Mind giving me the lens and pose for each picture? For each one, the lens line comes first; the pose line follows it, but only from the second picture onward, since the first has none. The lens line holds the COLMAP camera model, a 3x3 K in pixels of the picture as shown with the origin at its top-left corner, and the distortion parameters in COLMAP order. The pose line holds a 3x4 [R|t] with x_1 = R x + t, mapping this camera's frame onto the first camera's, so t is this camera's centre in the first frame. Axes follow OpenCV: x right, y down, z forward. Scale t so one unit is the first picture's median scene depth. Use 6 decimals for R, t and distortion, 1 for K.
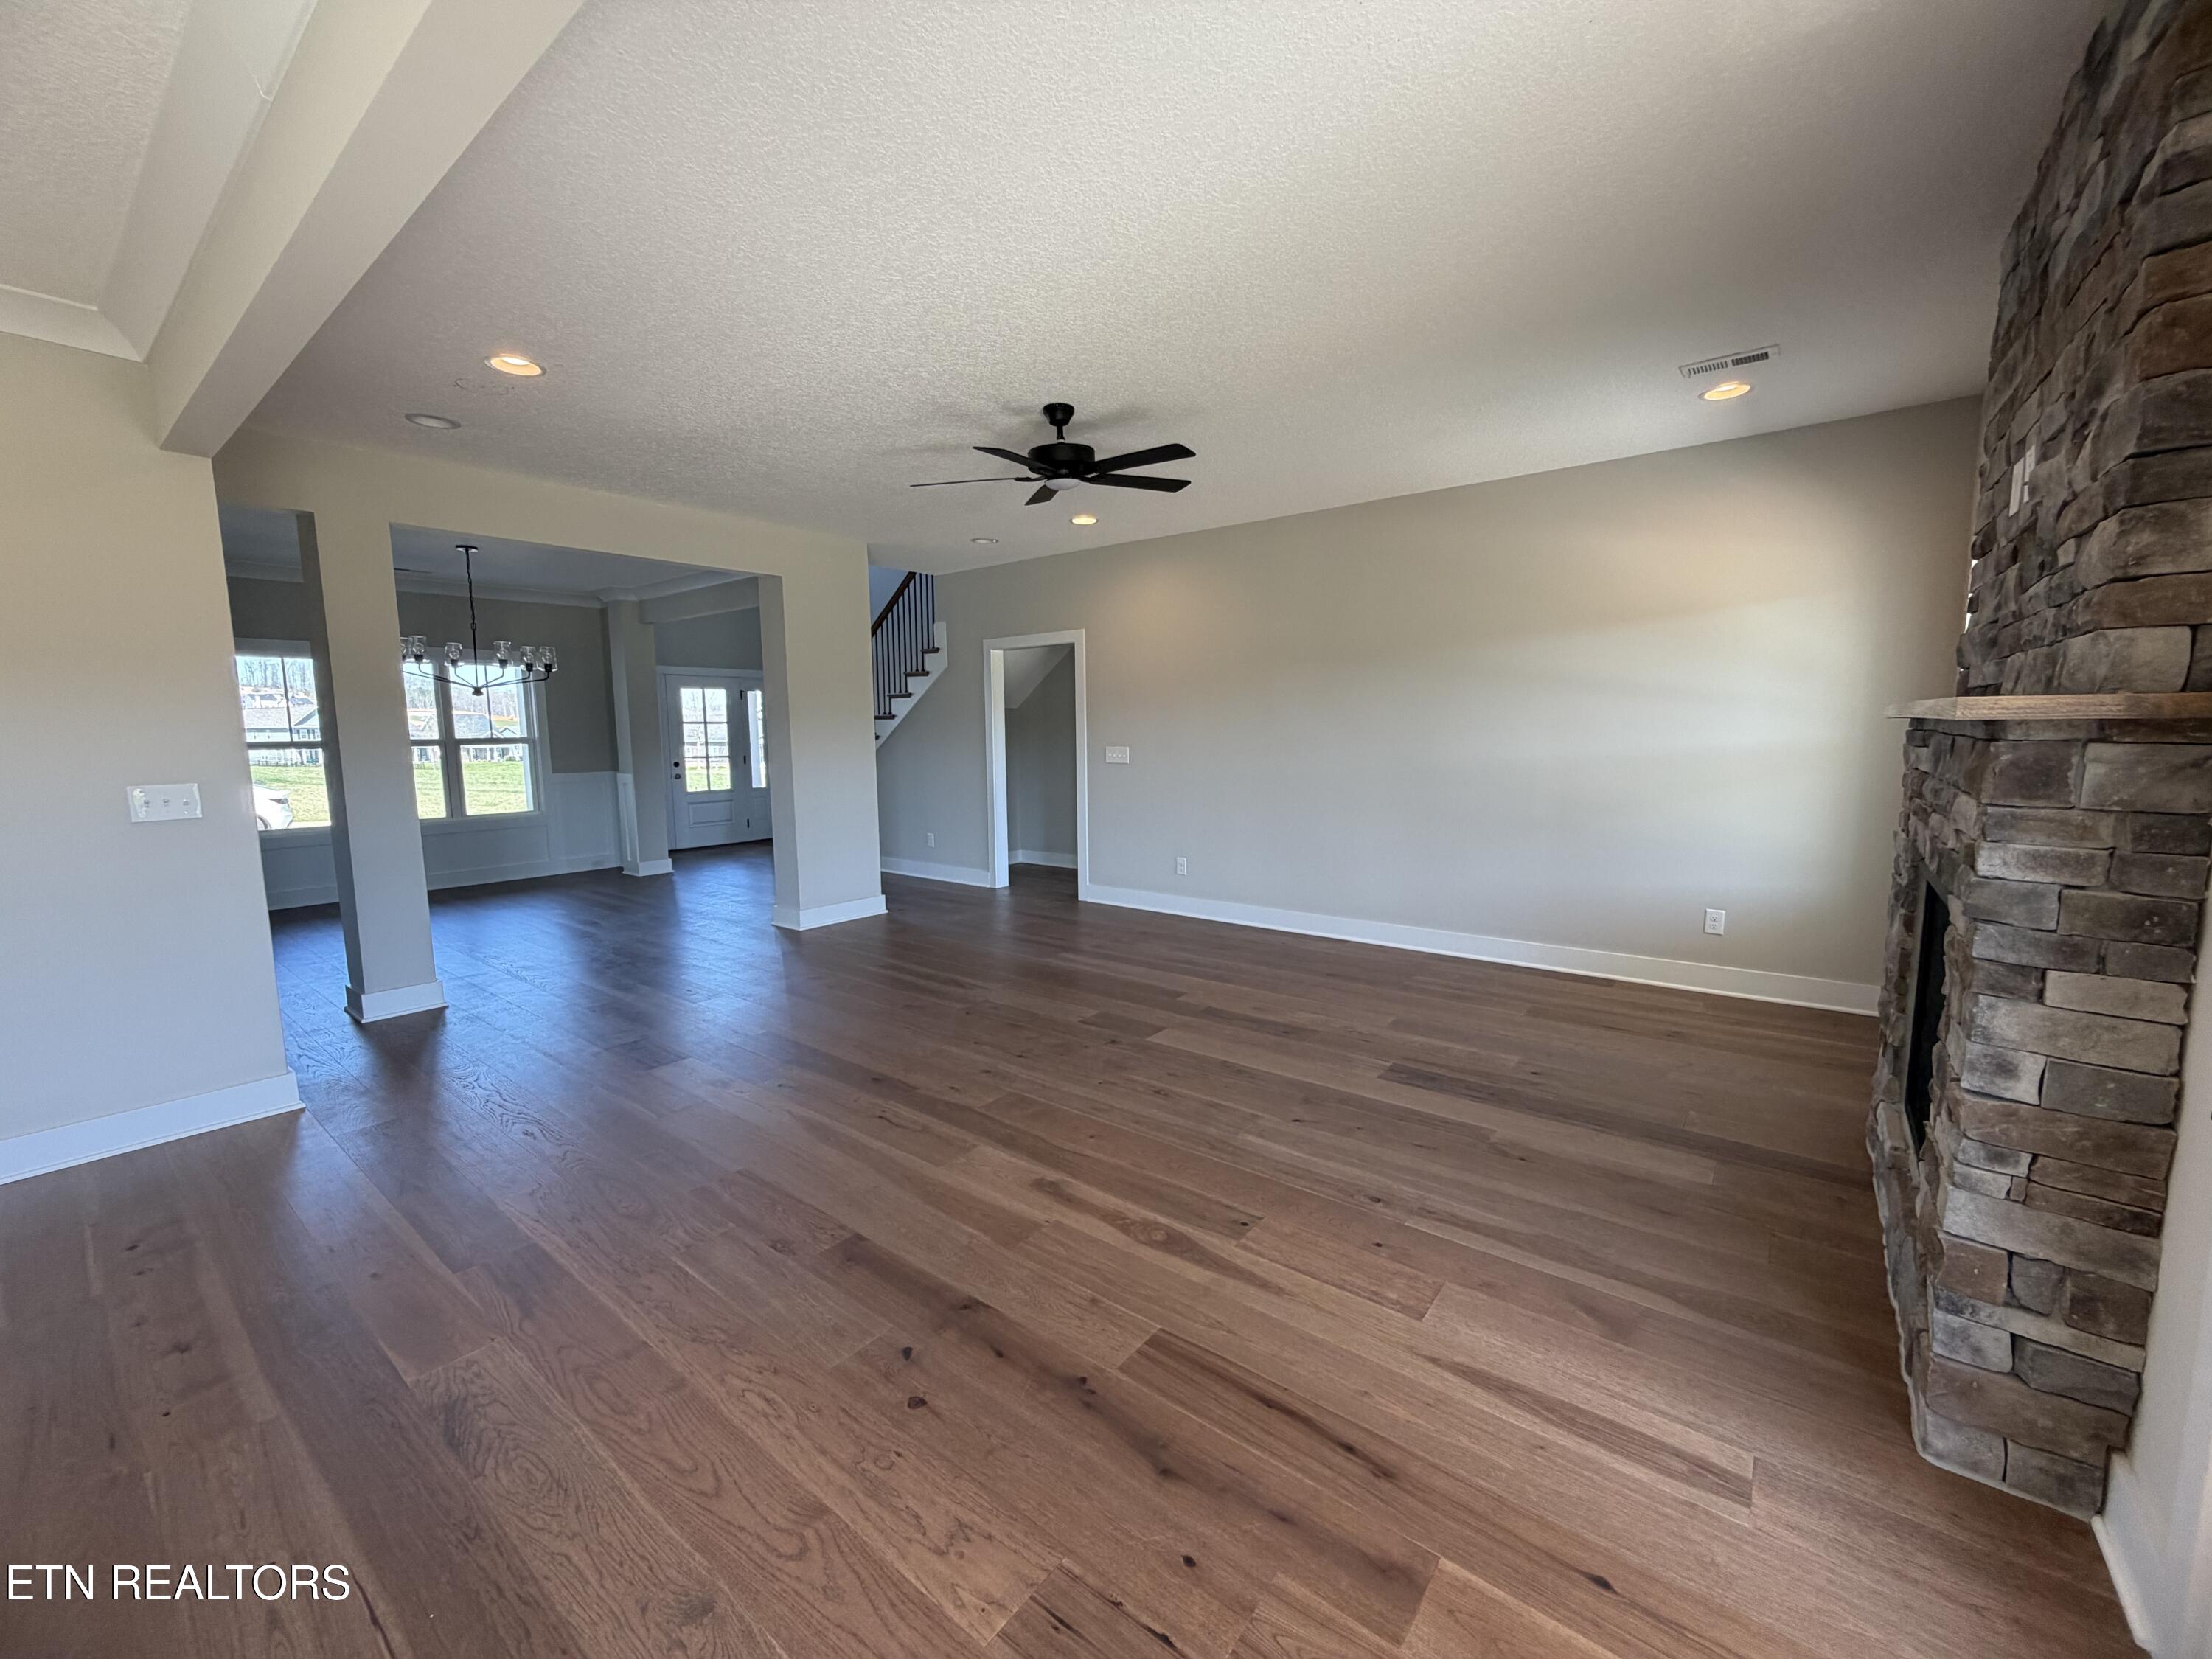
lens RADIAL K [[886.1, 0, 1107.3], [0, 886.1, 835.0], [0, 0, 1]] dist [0.002382, 0.000093]
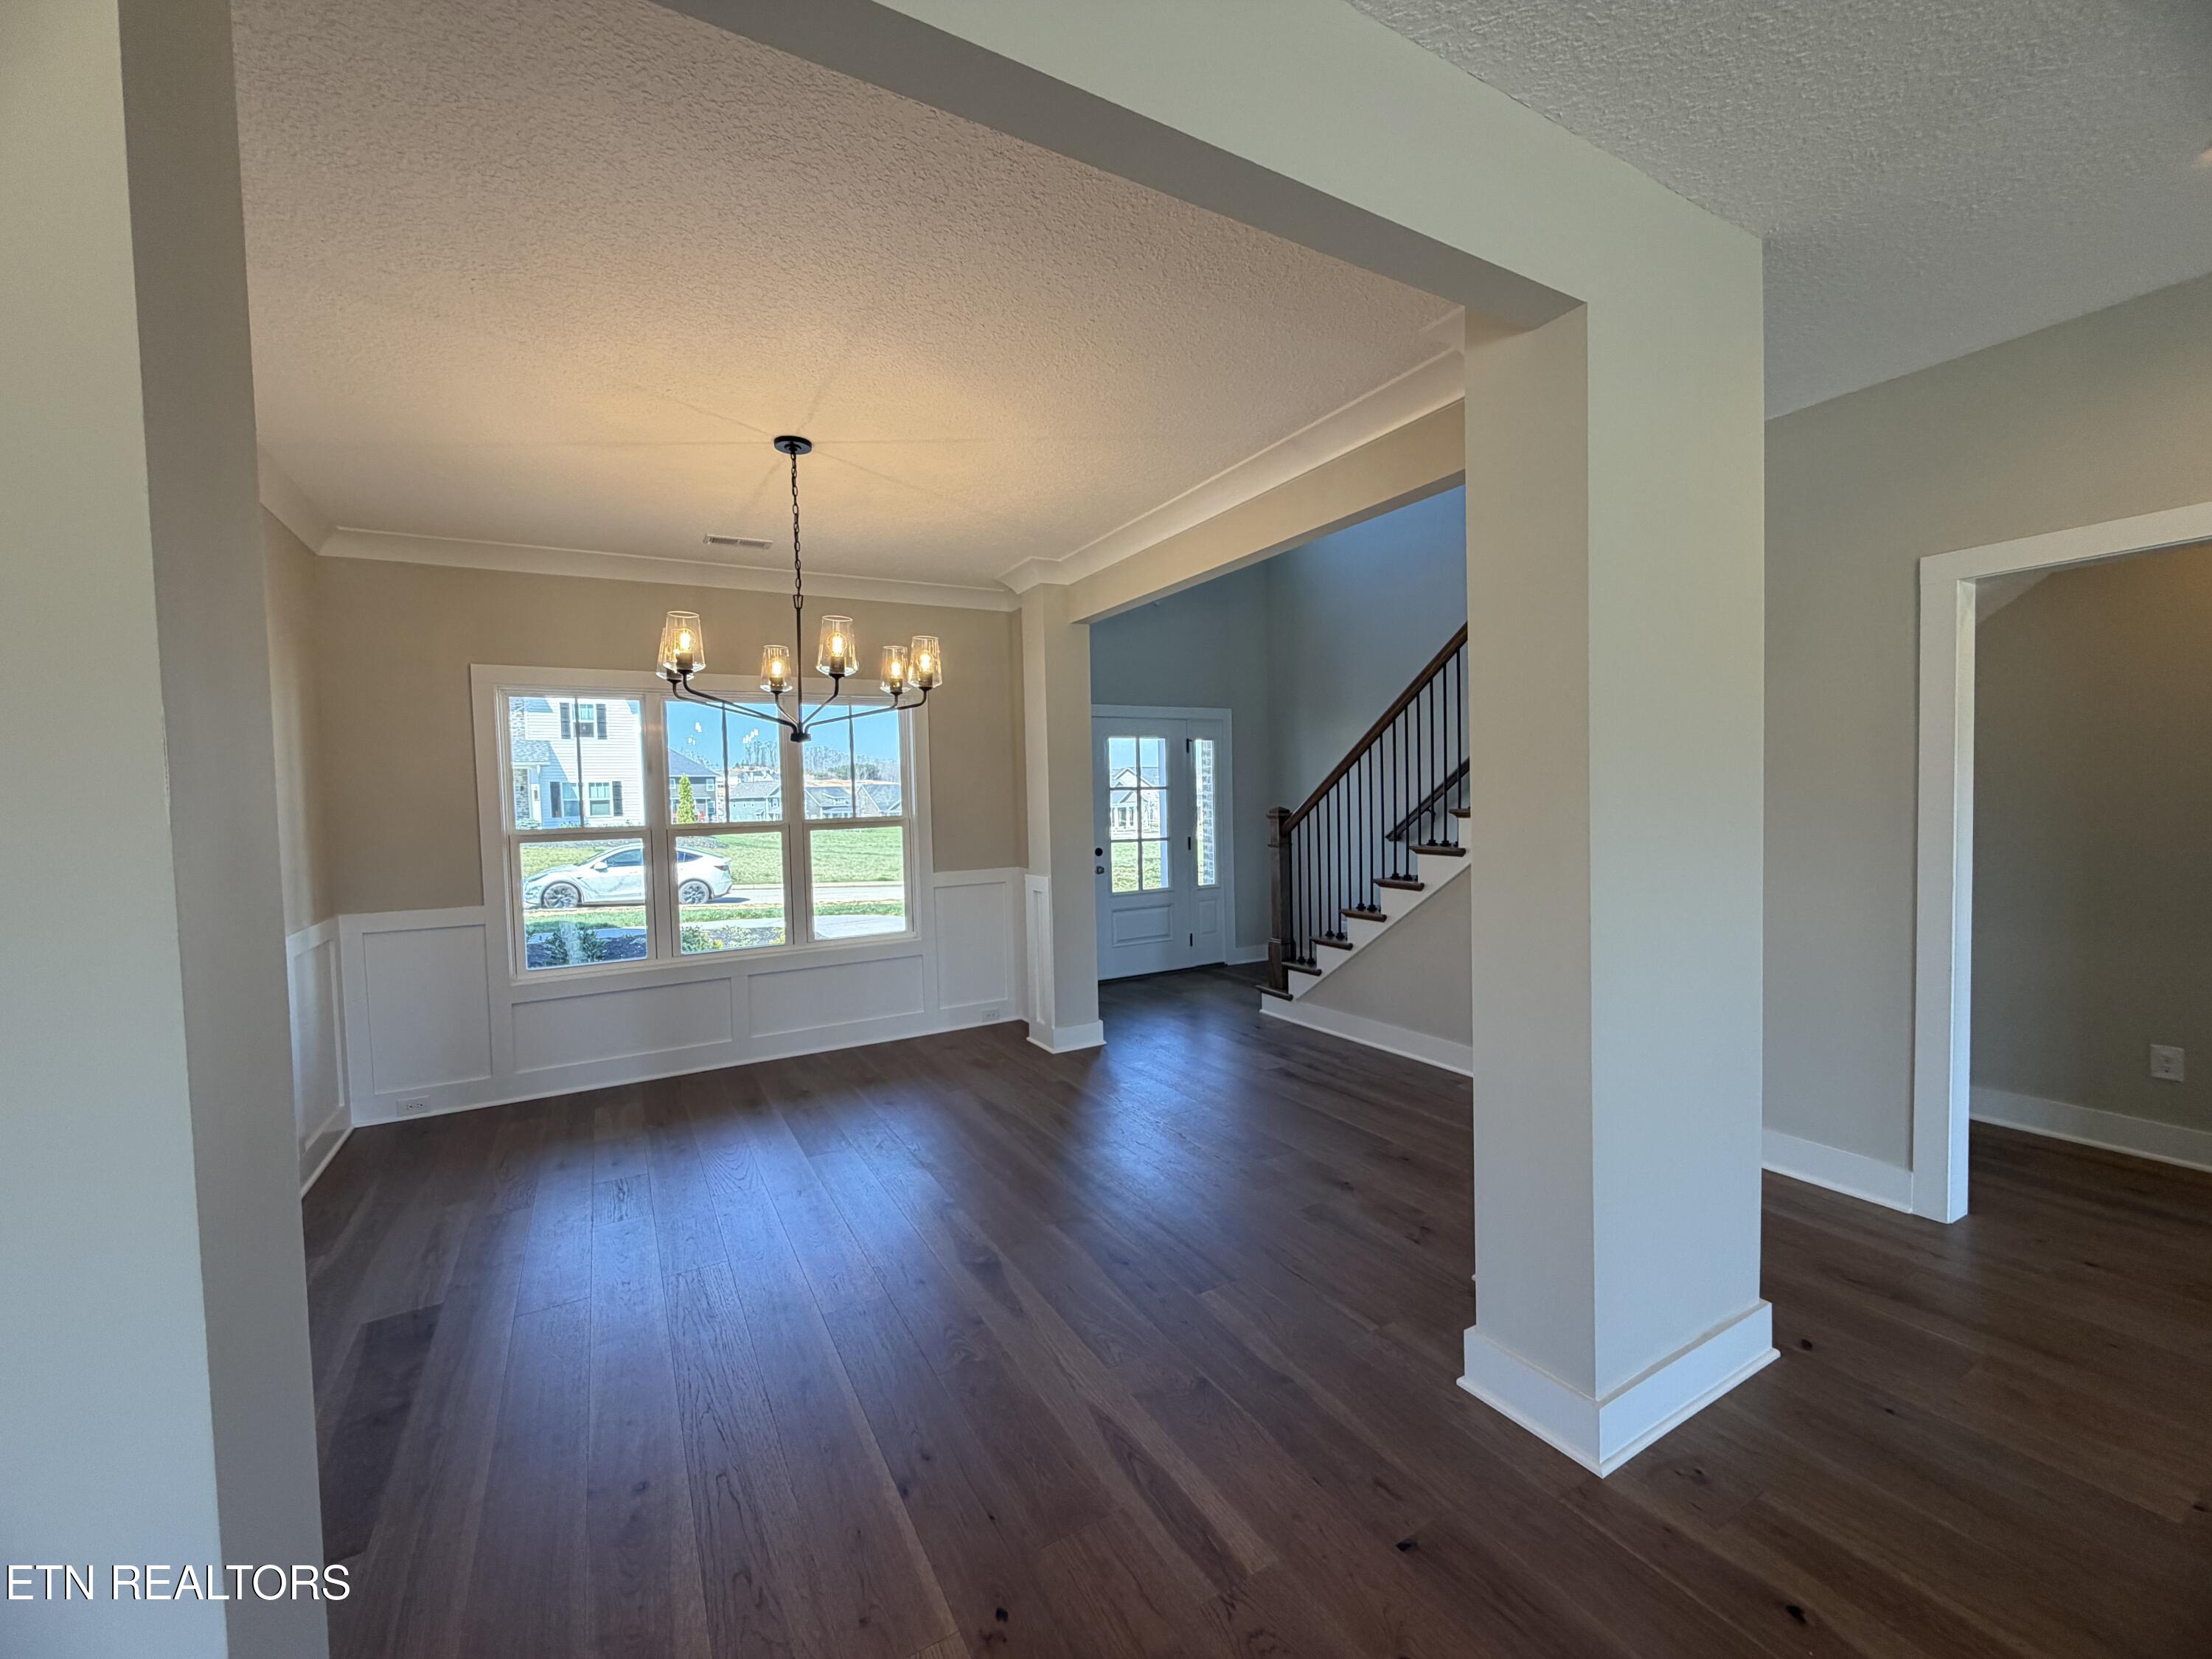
lens RADIAL K [[886.1, 0, 1105.8], [0, 886.1, 828.6], [0, 0, 1]] dist [0.002382, 0.000093]
pose [[0.928853, -0.000226, -0.370449, -0.234451], [-0.027248, 0.997249, -0.068930, -0.051339], [0.369446, 0.074120, 0.926292, 0.386676]]
